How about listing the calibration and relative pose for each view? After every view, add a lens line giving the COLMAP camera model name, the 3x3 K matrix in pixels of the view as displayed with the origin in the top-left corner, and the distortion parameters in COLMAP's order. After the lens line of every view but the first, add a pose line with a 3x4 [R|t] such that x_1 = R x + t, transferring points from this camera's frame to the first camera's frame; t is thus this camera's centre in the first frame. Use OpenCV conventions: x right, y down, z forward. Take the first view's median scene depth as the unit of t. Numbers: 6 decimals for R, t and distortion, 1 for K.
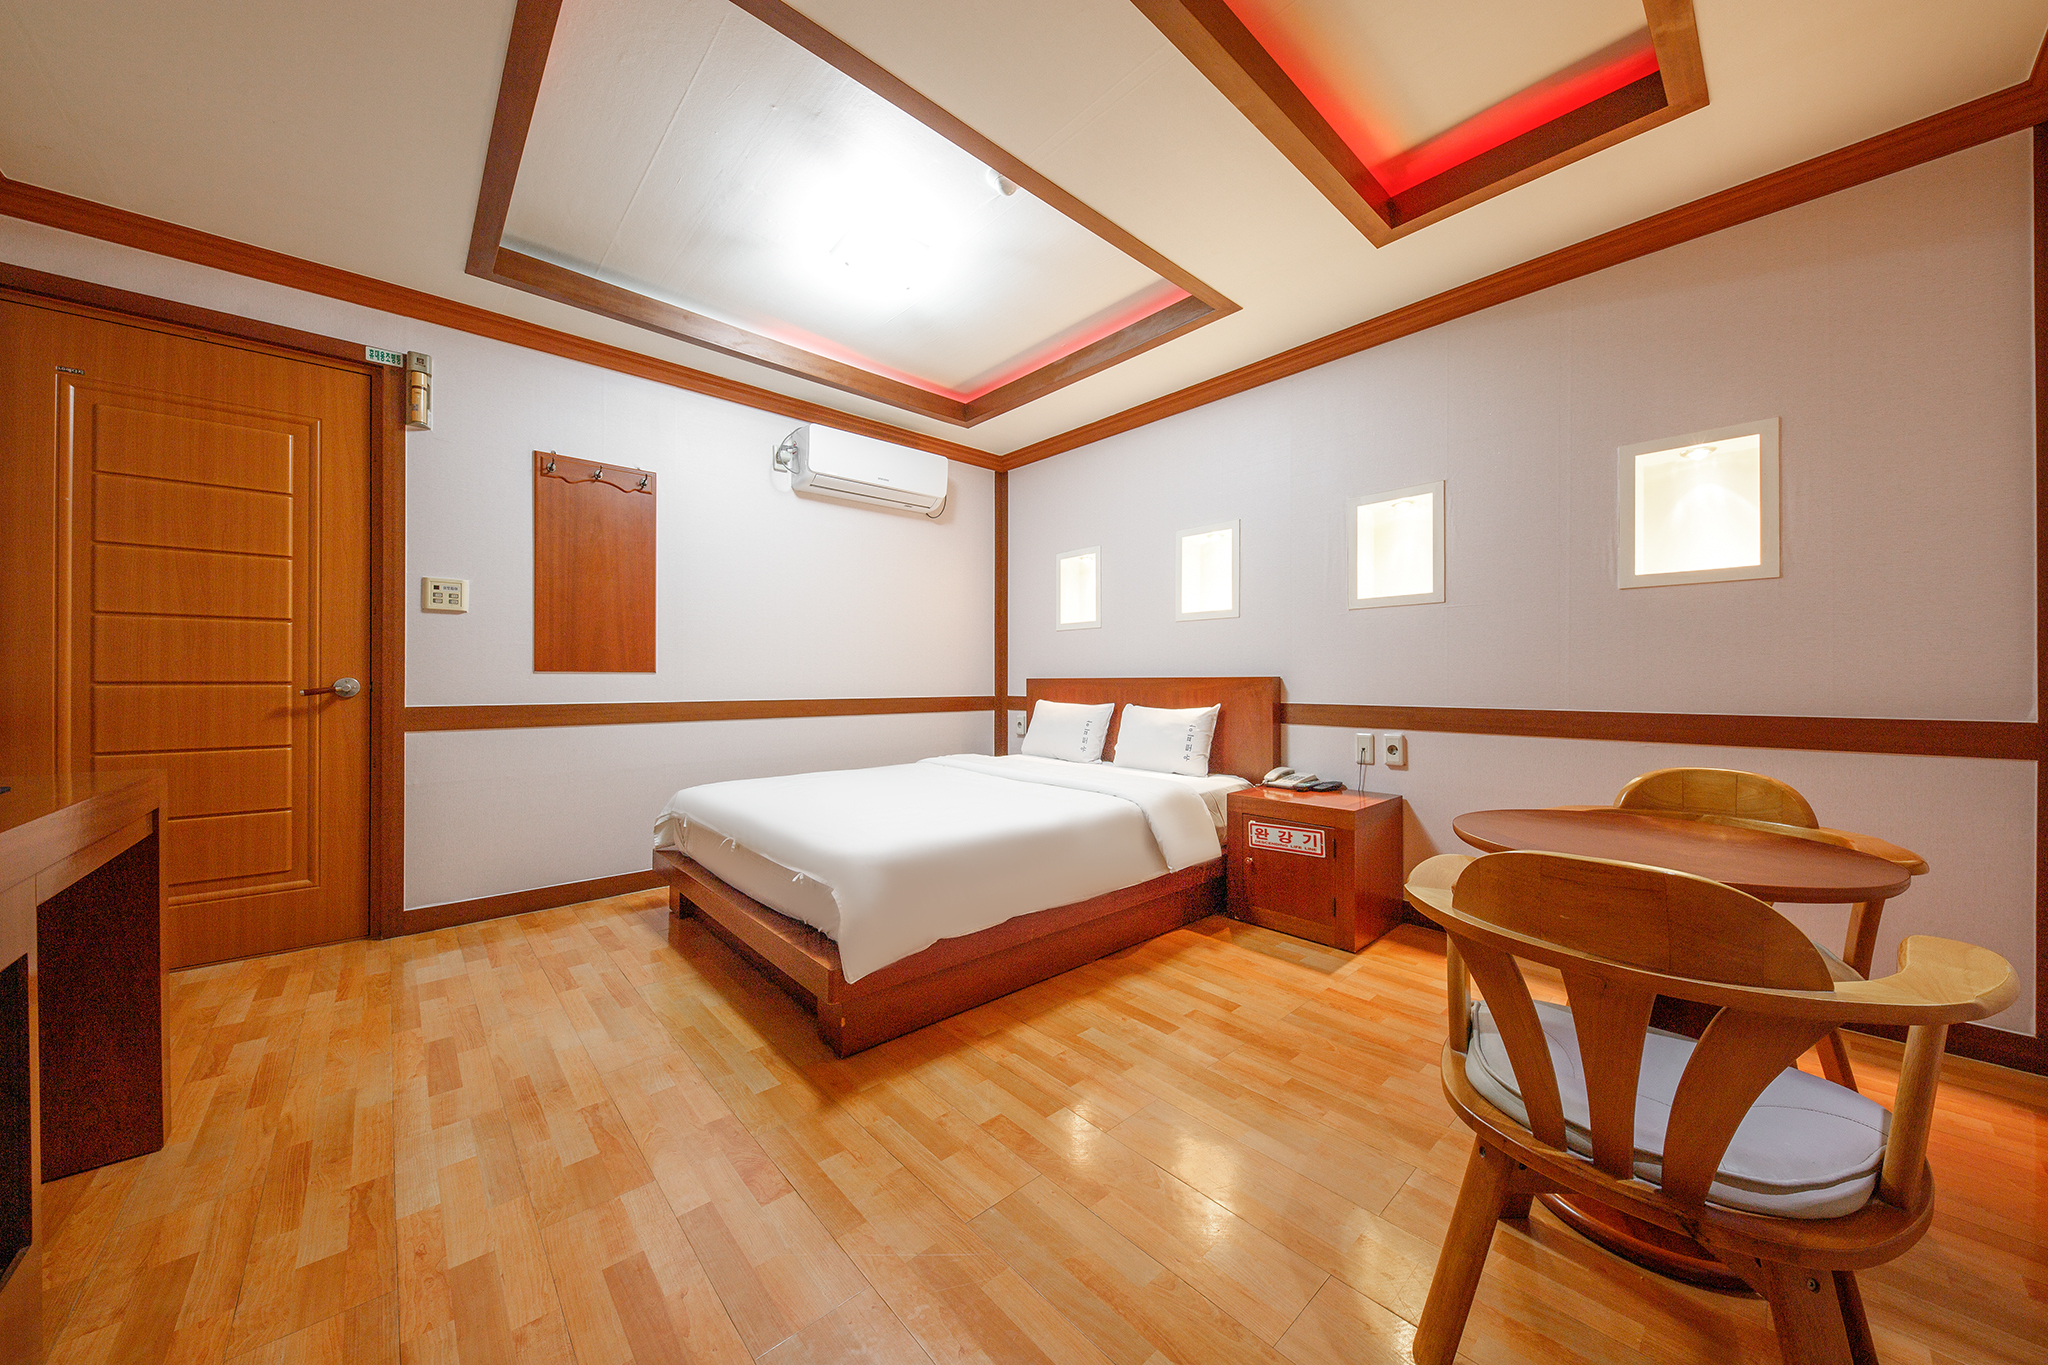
lens RADIAL K [[706.8, 0, 1027.9], [0, 706.8, 675.5], [0, 0, 1]] dist [0.002714, -0.003085]
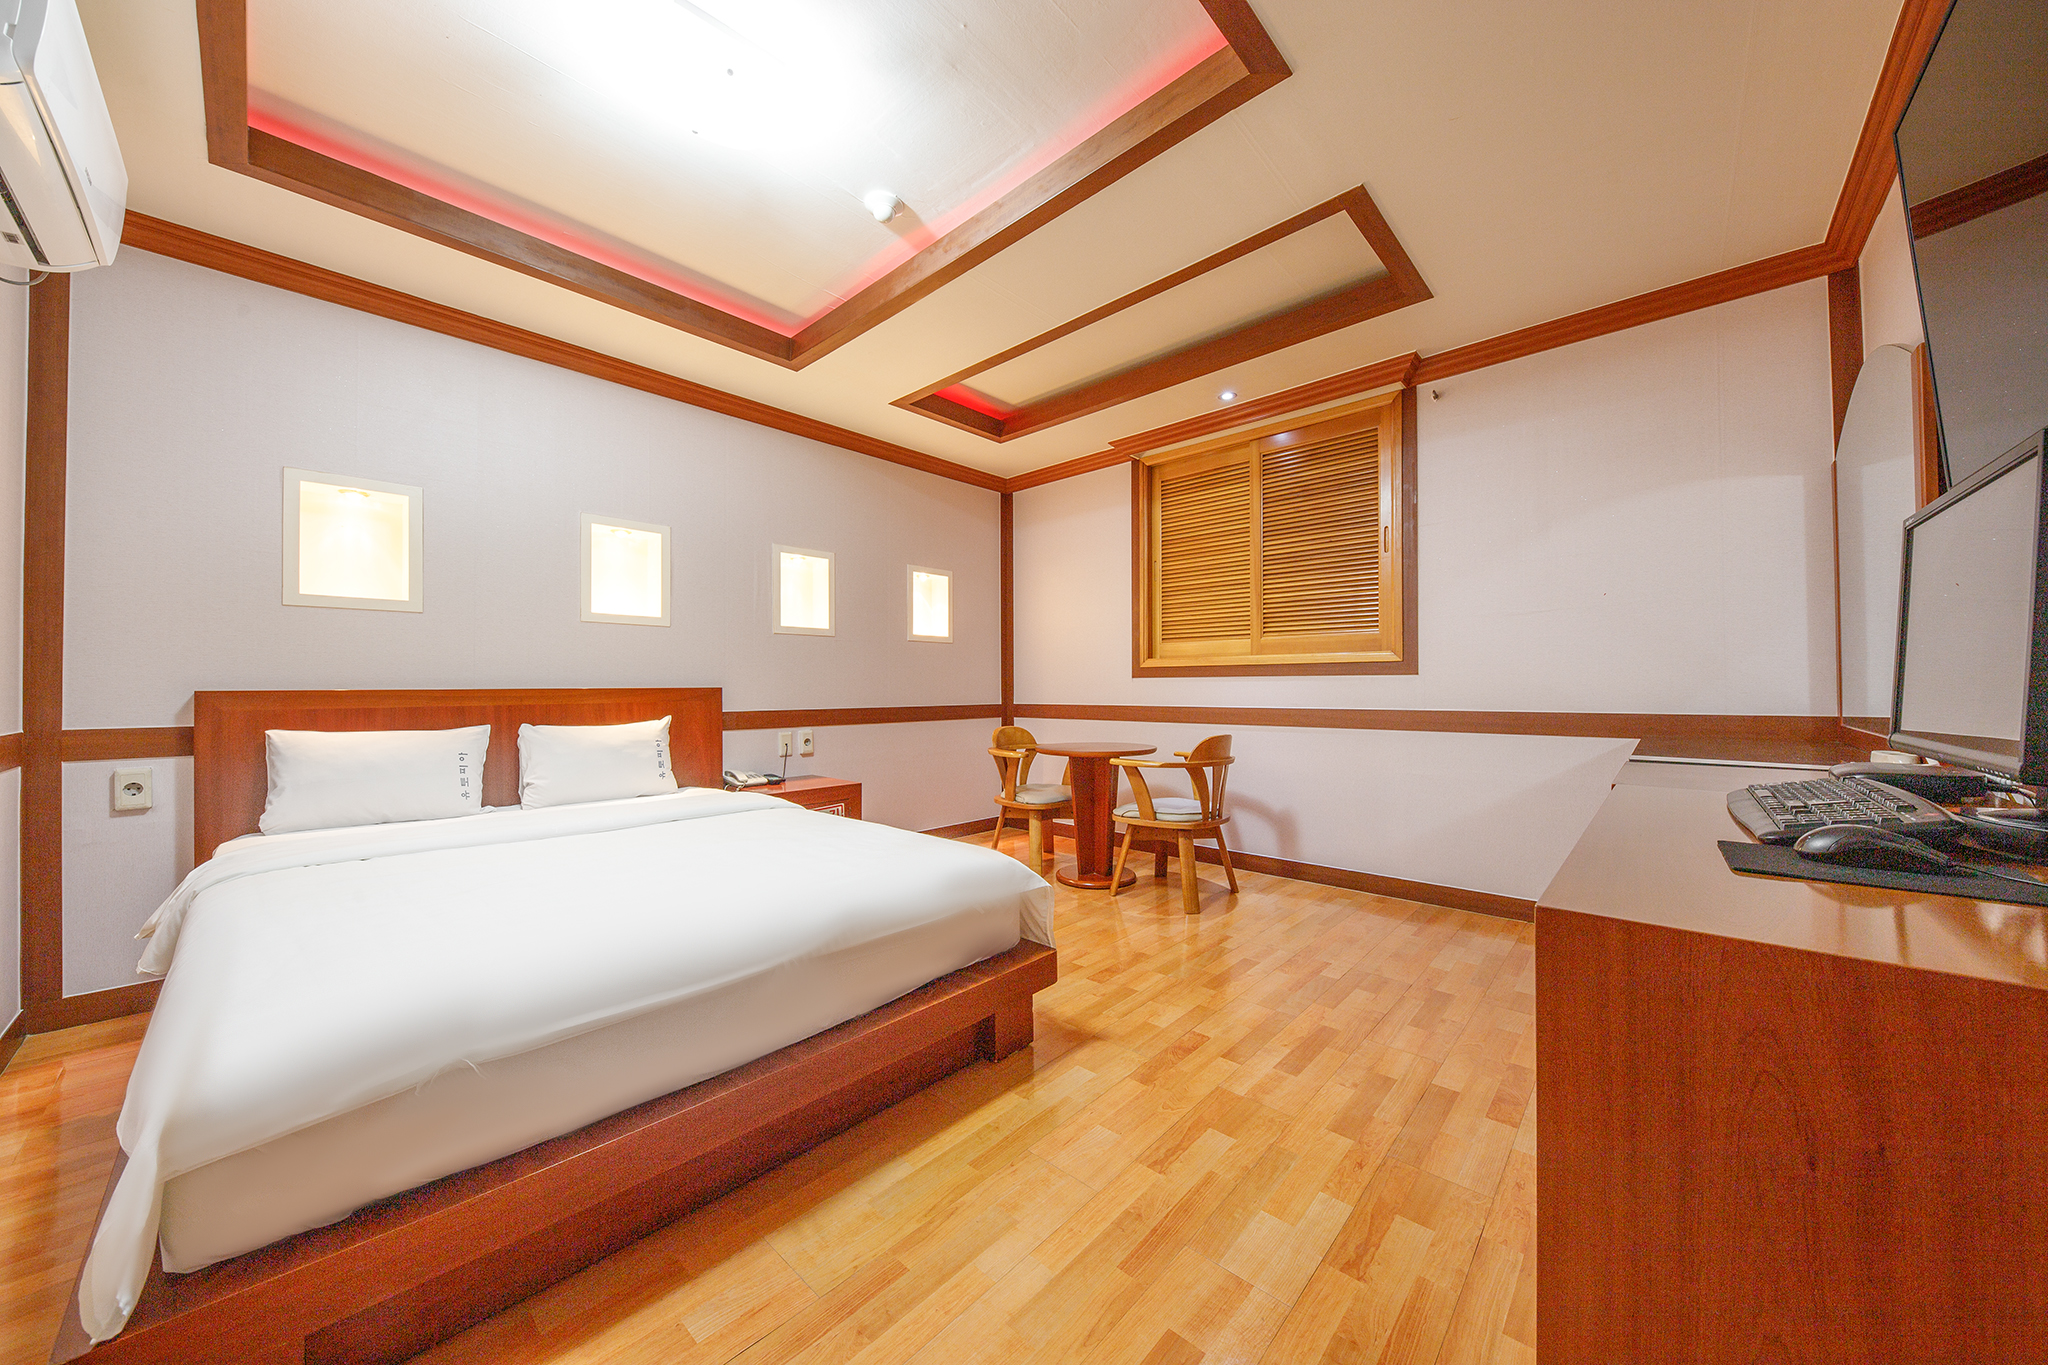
lens RADIAL K [[706.8, 0, 1031.9], [0, 706.8, 678.2], [0, 0, 1]] dist [0.002714, -0.003085]
pose [[-0.101236, 0.016917, 0.994719, -1.241064], [0.001915, 0.999857, -0.016809, 0.010752], [-0.994861, 0.000203, -0.101254, 1.033616]]
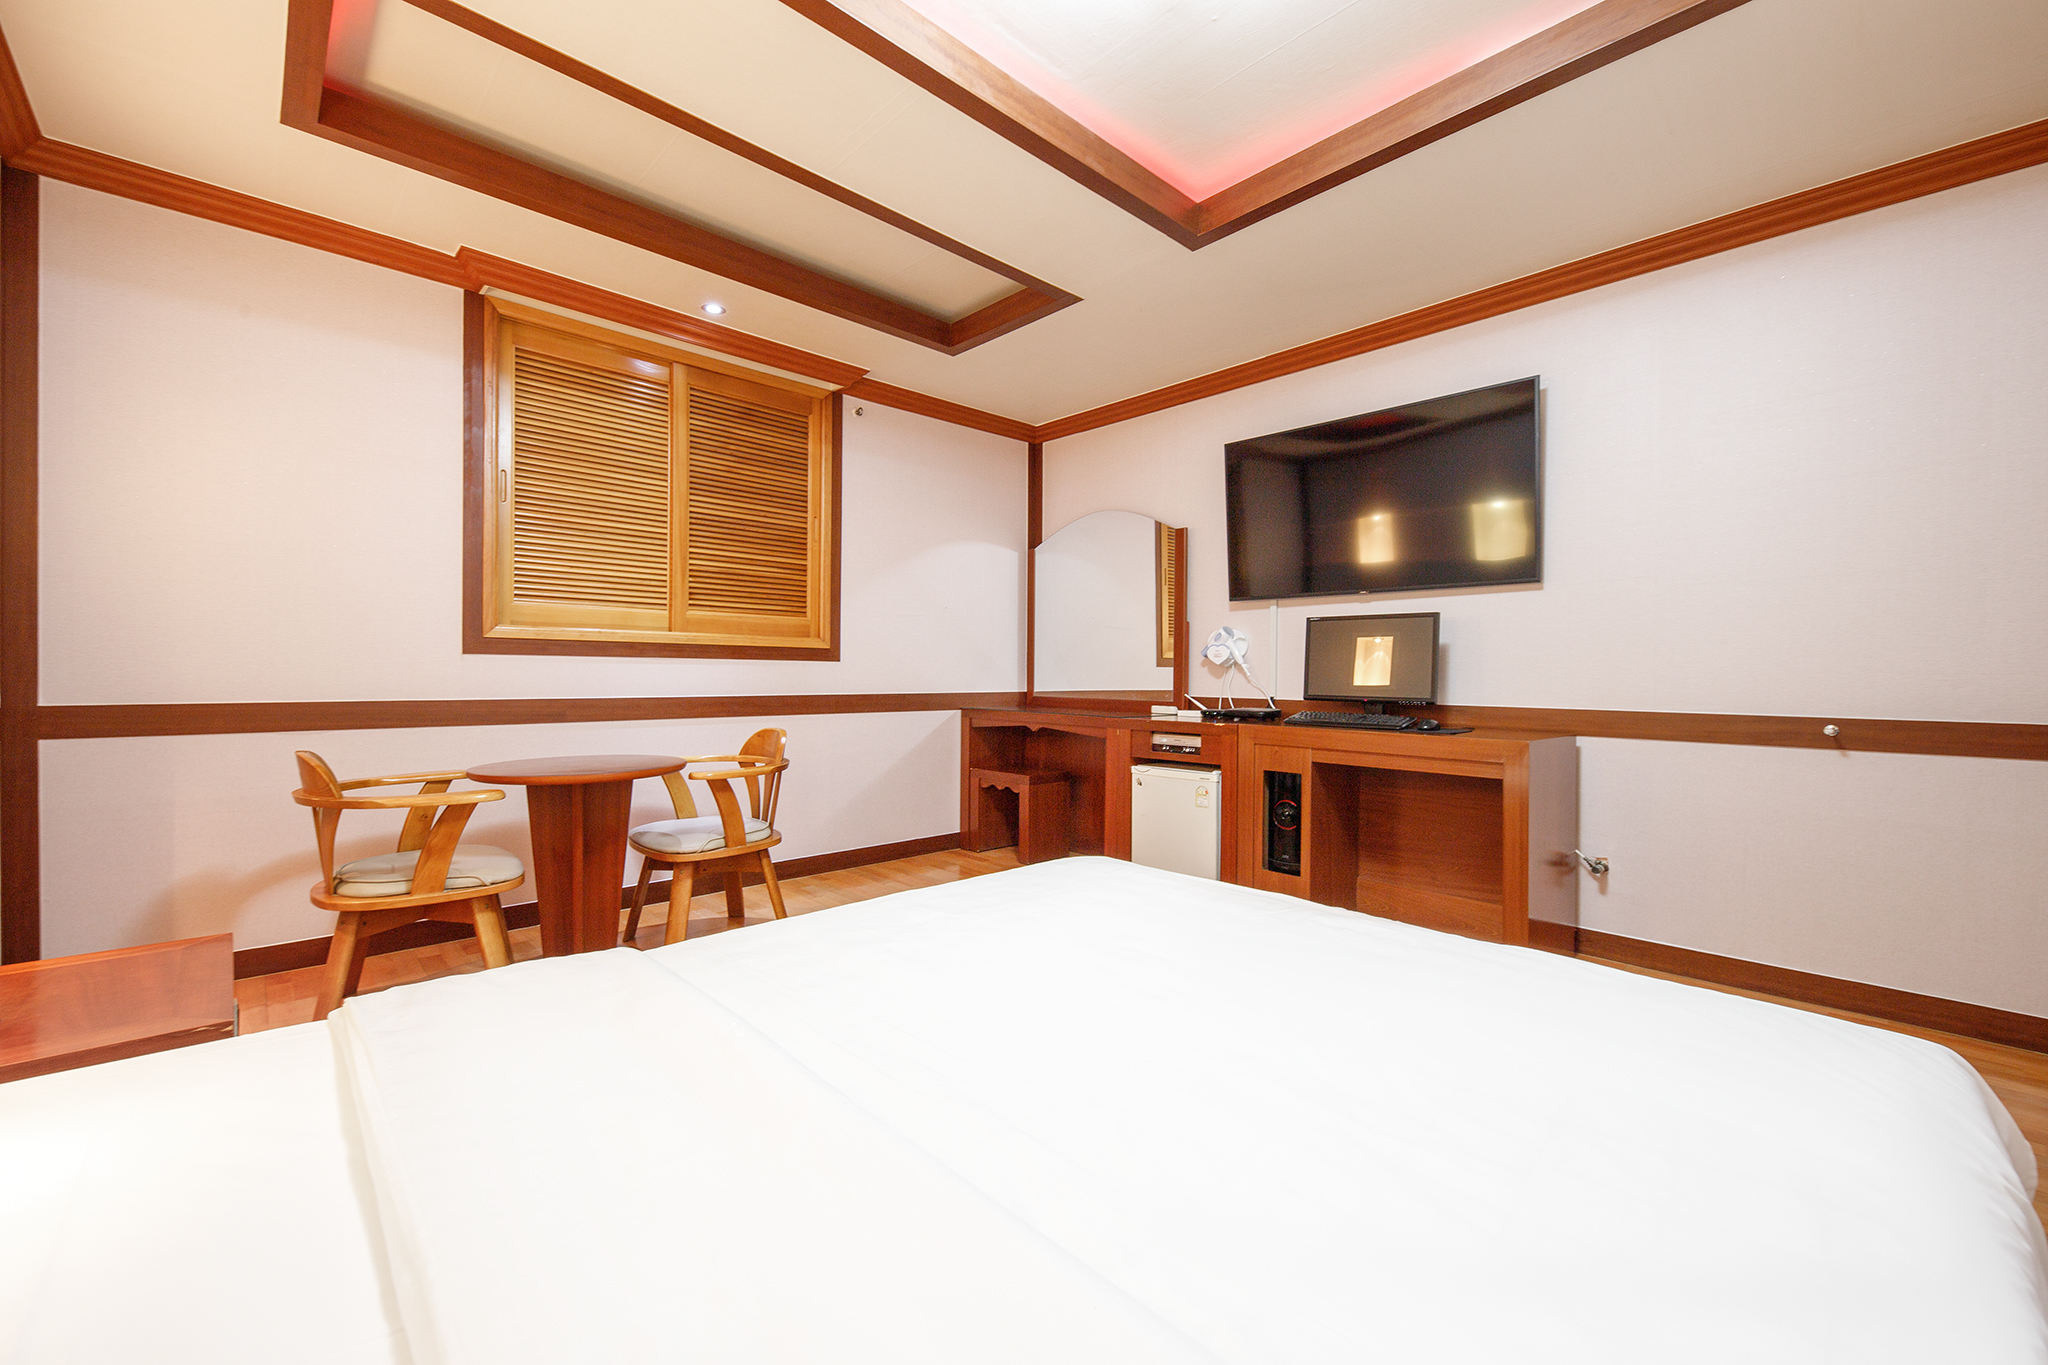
lens RADIAL K [[822.2, 0, 1036.9], [0, 822.2, 678.9], [0, 0, 1]] dist [0.011957, -0.000090]
pose [[-0.999542, -0.006123, -0.029646, -0.436724], [-0.006217, 0.999976, 0.003074, 0.010273], [0.029627, 0.003257, -0.999556, 1.778934]]
